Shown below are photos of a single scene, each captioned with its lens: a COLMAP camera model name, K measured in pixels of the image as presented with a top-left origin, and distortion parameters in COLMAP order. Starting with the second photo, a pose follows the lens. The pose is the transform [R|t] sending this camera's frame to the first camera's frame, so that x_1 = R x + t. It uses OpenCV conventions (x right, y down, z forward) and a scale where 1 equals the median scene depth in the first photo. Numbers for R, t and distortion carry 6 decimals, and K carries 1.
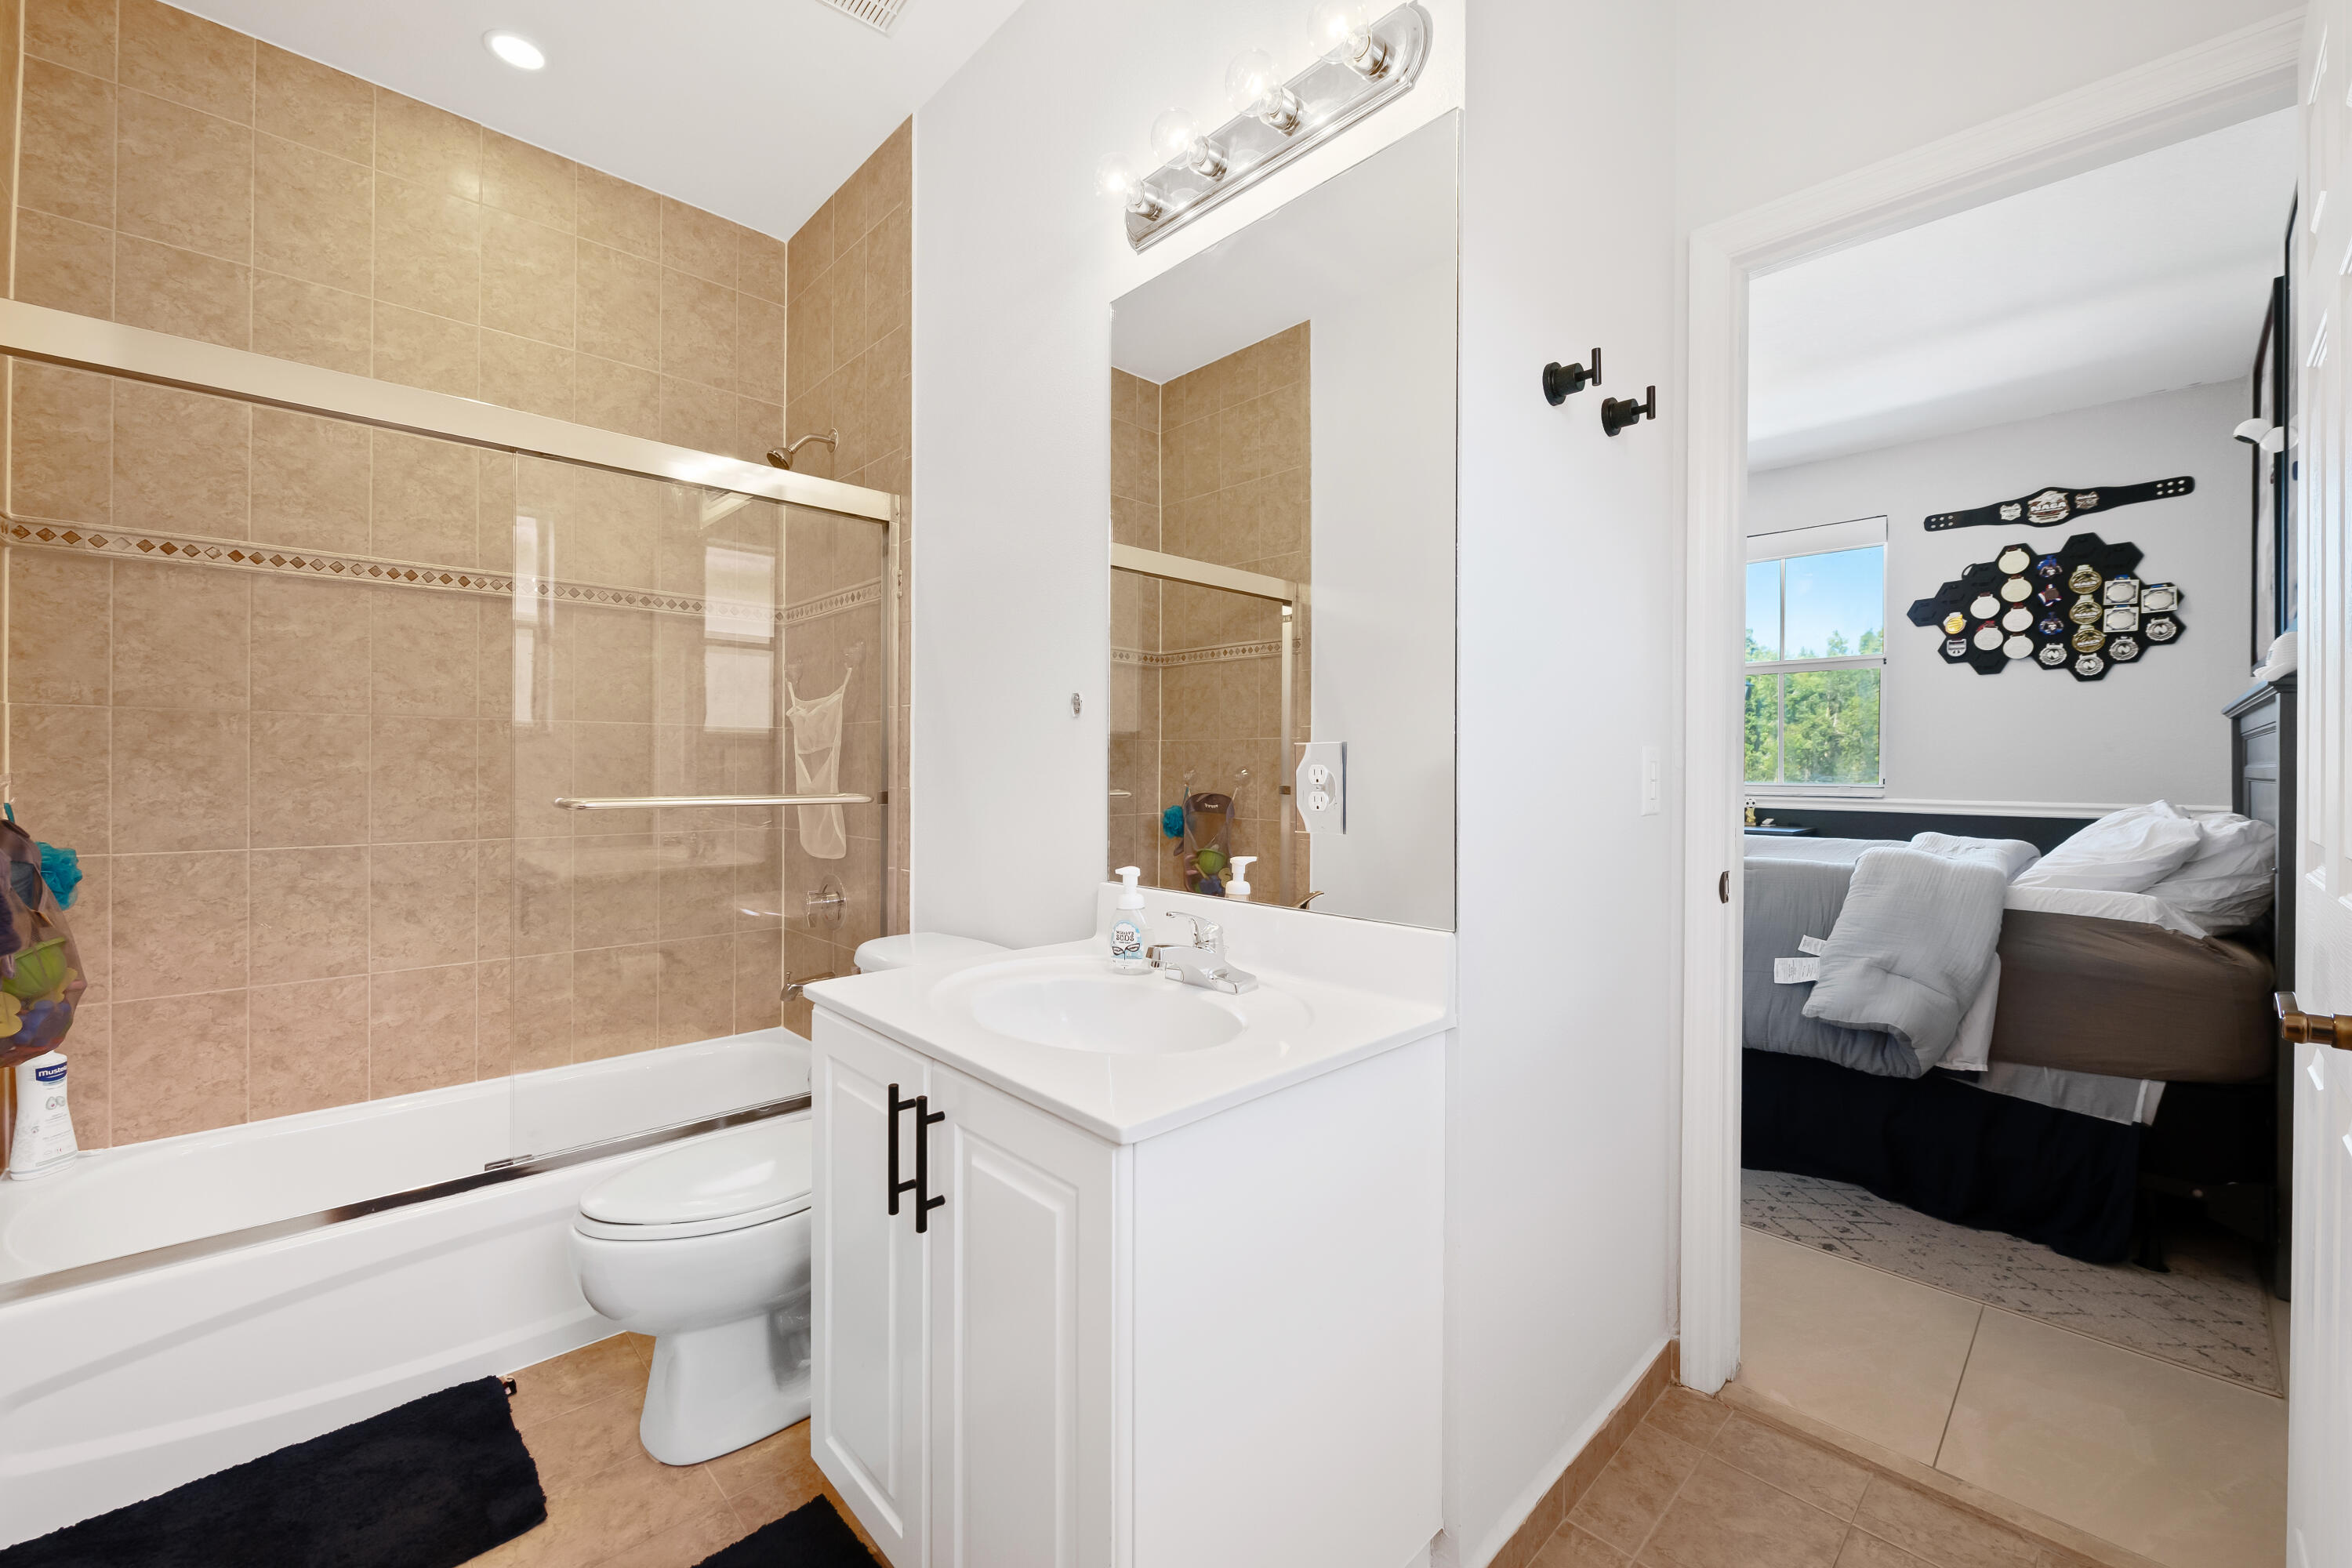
lens RADIAL K [[927.9, 0, 1178.6], [0, 927.9, 767.6], [0, 0, 1]] dist [-0.008697, -0.000758]
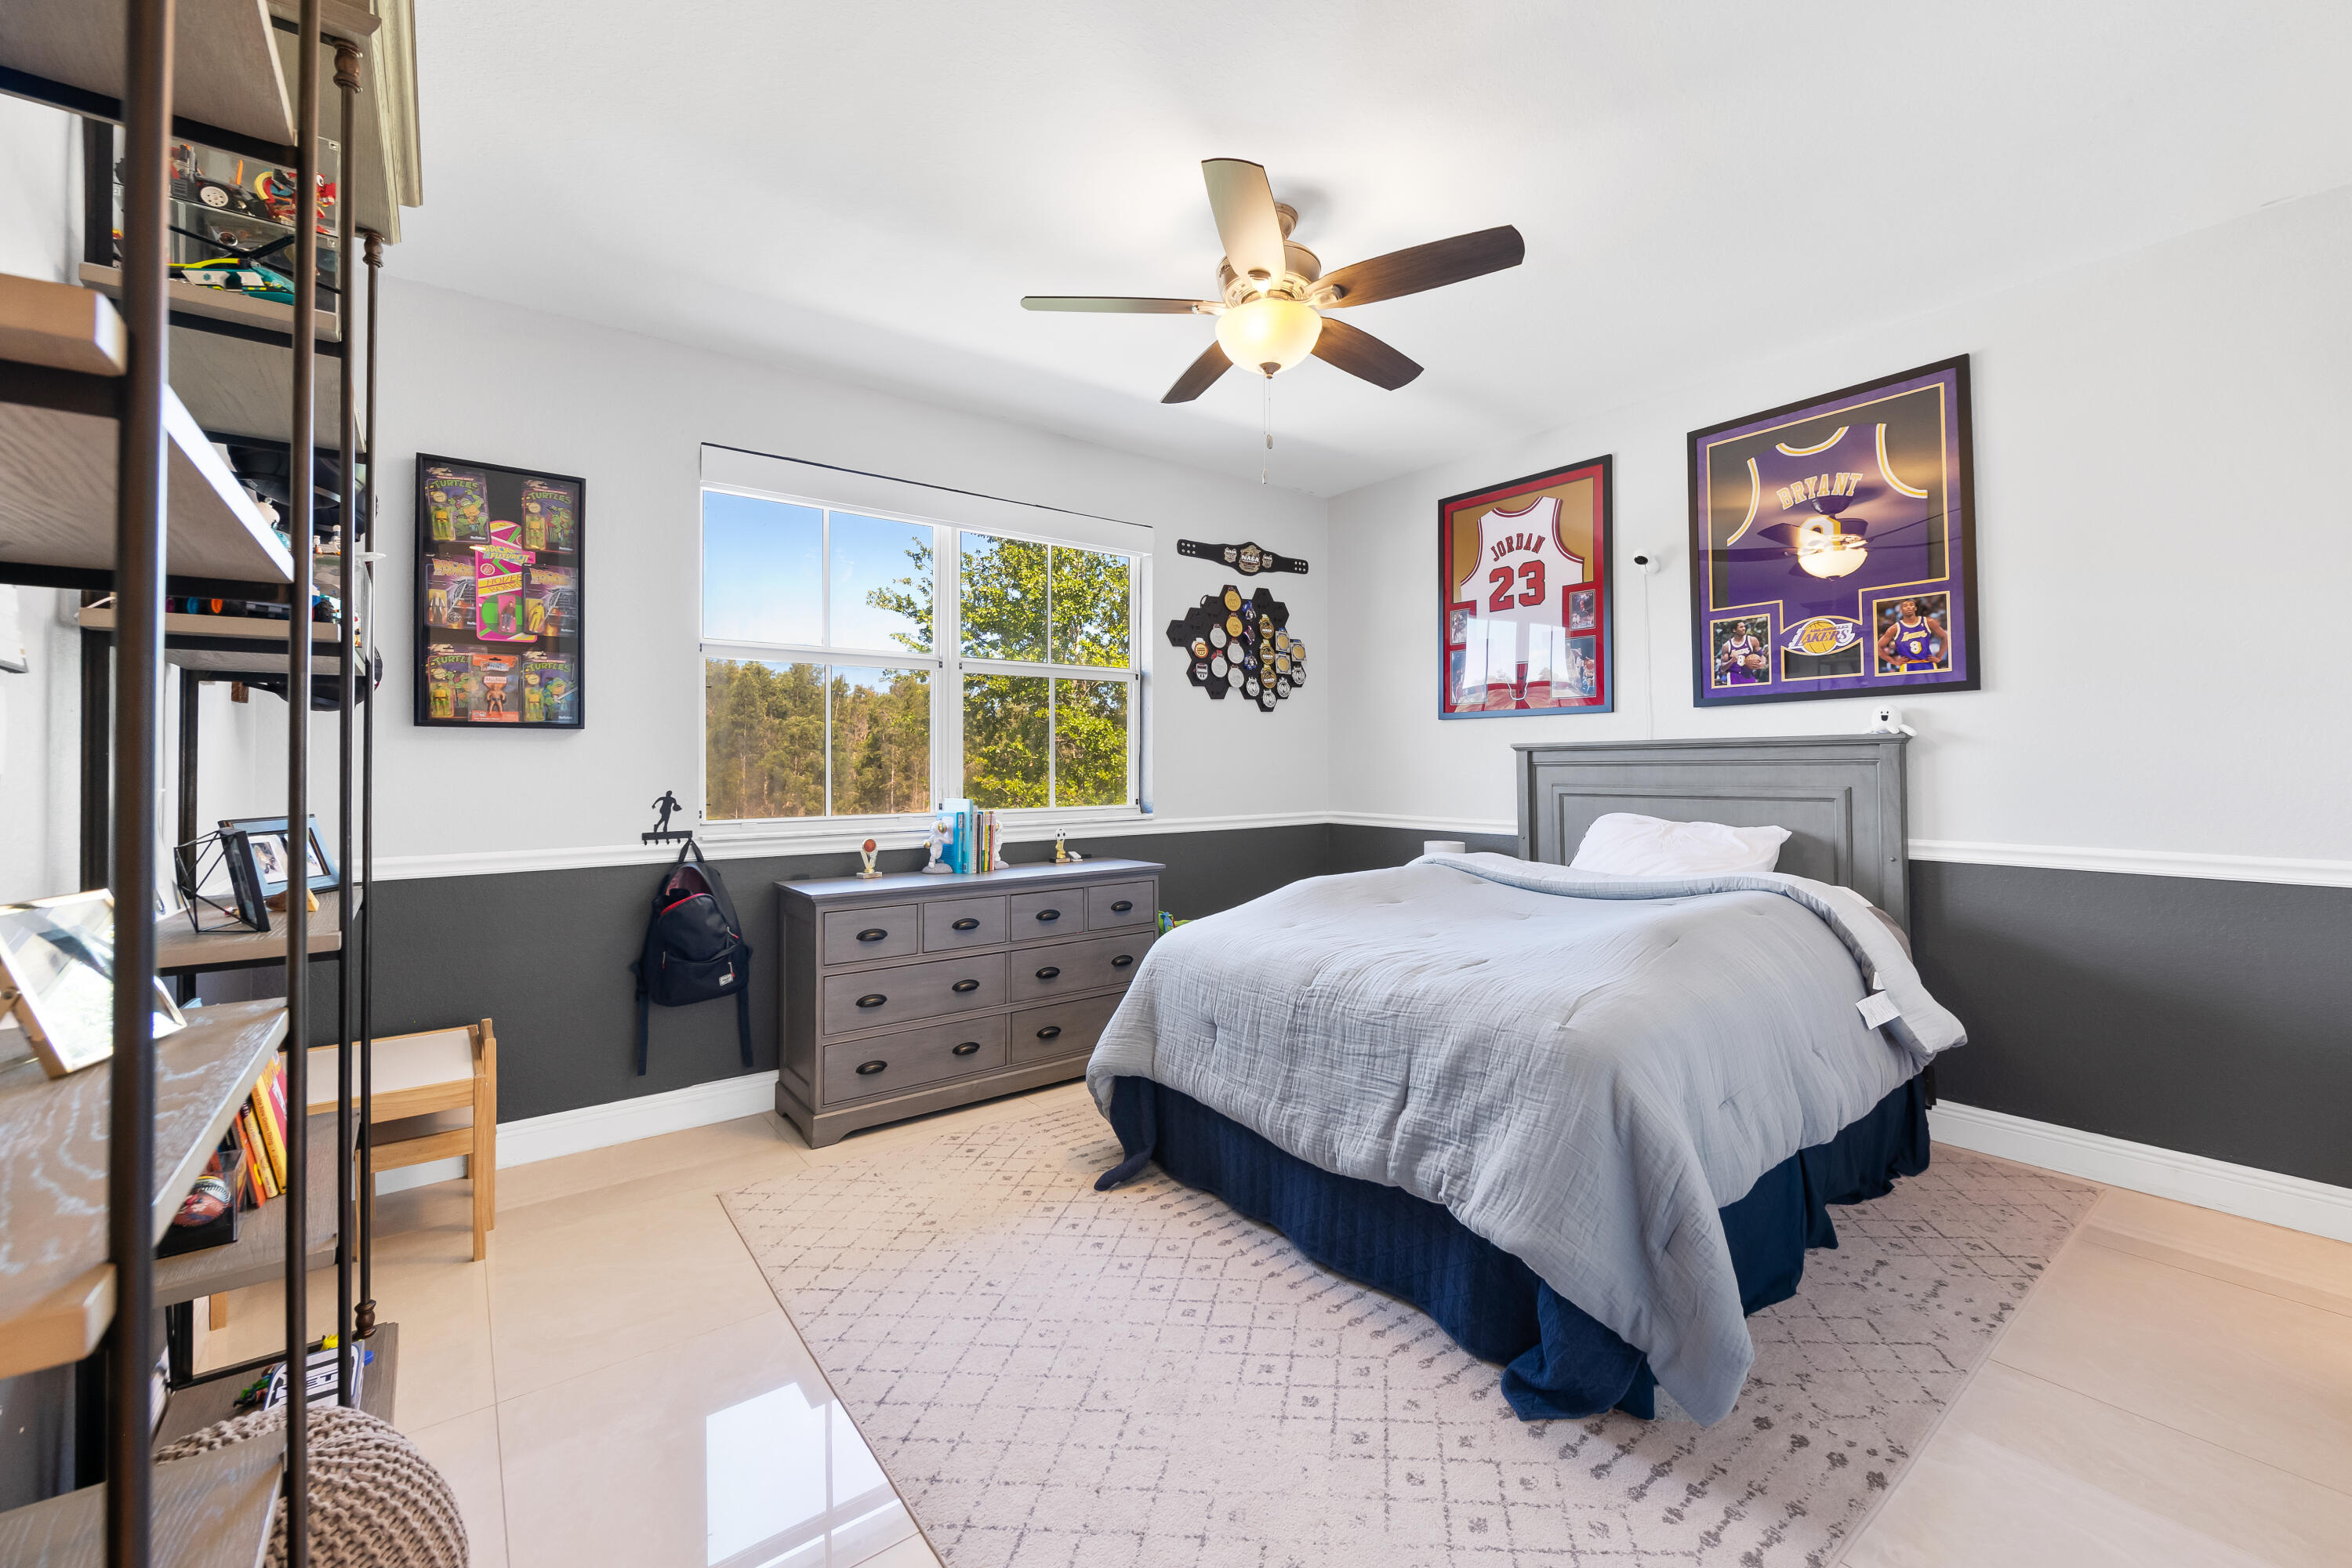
lens RADIAL K [[927.9, 0, 1178.6], [0, 927.9, 767.6], [0, 0, 1]] dist [-0.008697, -0.000758]
pose [[0.109591, -0.007259, 0.993950, -0.221286], [0.003892, 0.999969, 0.006874, -0.029194], [-0.993969, 0.003115, 0.109615, 0.952760]]
